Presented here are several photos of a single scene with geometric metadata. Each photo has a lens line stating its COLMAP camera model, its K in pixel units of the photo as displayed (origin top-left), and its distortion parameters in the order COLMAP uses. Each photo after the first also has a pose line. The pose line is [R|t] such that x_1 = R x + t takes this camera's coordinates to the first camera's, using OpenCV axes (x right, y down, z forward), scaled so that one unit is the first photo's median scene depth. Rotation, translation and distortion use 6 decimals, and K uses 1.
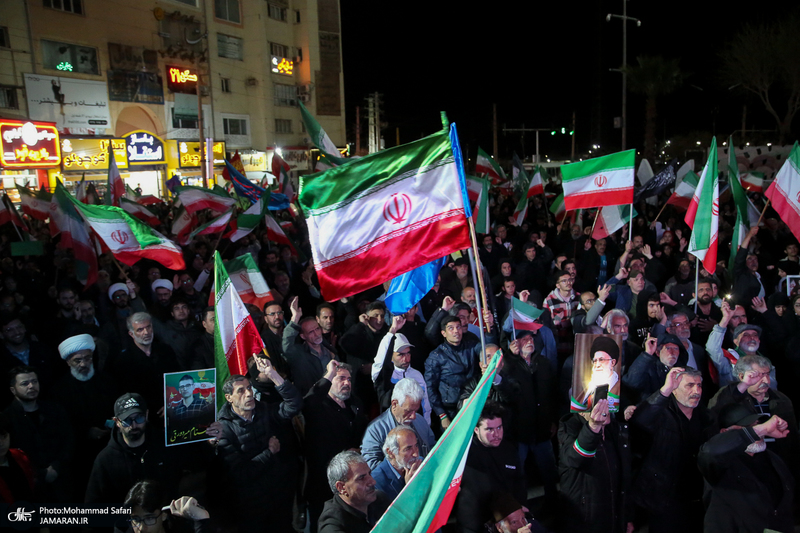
lens RADIAL K [[640.4, 0, 381.6], [0, 640.4, 271.0], [0, 0, 1]] dist [0.008862, 0.038757]
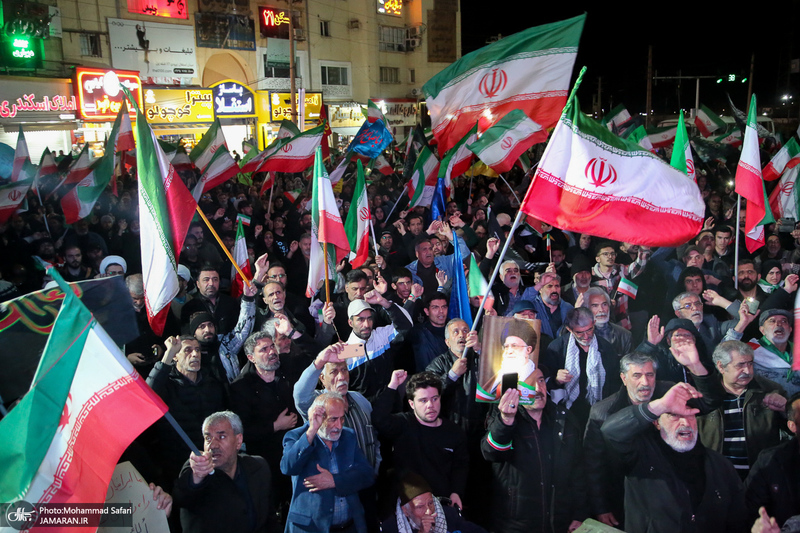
lens RADIAL K [[734.7, 0, 394.0], [0, 734.7, 267.0], [0, 0, 1]] dist [0.045773, 0.000000]
pose [[0.987477, 0.039805, -0.152656, 0.024587], [-0.034678, 0.998746, 0.036107, -0.000398], [0.153902, -0.030361, 0.987620, -0.004015]]
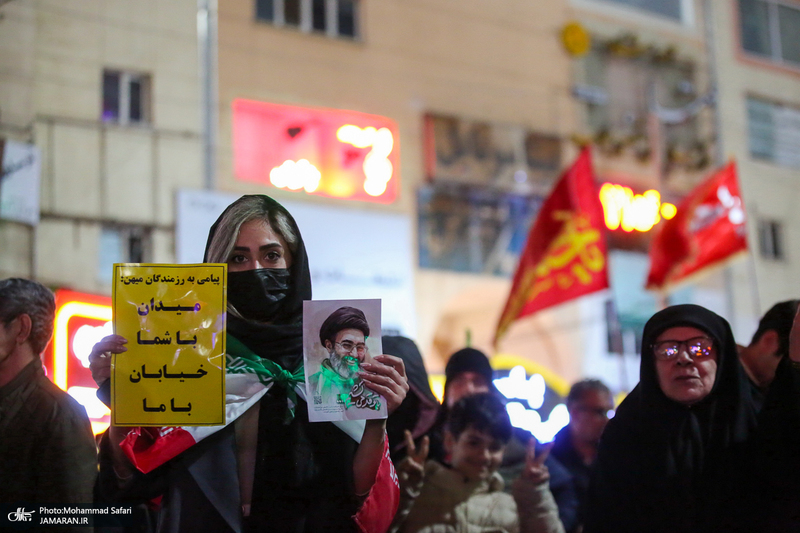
lens RADIAL K [[1601.9, 0, 400.1], [0, 1601.9, 266.0], [0, 0, 1]] dist [-0.226496, 0.000000]
pose [[0.876693, -0.068089, -0.476208, -0.021613], [-0.090380, 0.948990, -0.302076, -0.007776], [0.472485, 0.307868, 0.825818, 0.267436]]
